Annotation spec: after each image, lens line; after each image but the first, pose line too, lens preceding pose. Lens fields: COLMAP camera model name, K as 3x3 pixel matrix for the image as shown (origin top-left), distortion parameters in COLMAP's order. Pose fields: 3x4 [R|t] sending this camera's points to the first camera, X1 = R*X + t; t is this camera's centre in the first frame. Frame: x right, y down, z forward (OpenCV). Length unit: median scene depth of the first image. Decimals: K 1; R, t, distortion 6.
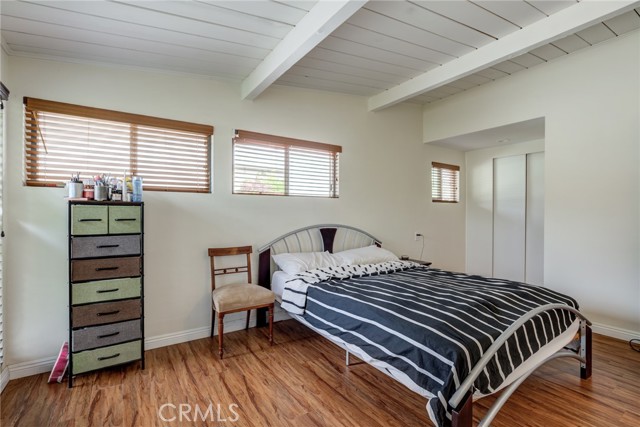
lens RADIAL K [[298.7, 0, 325.4], [0, 298.7, 212.7], [0, 0, 1]] dist [-0.010768, 0.001404]
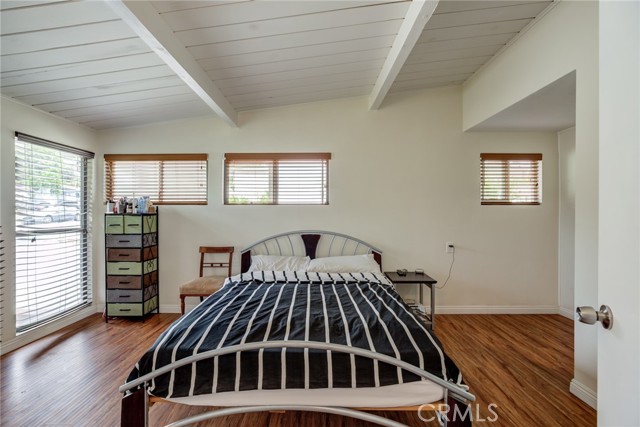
lens RADIAL K [[298.7, 0, 324.9], [0, 298.7, 214.8], [0, 0, 1]] dist [-0.010768, 0.001404]
pose [[0.820903, -0.005253, -0.571043, 0.772379], [0.003514, 0.999985, -0.004147, -0.014354], [0.571057, 0.001398, 0.820909, 0.210713]]
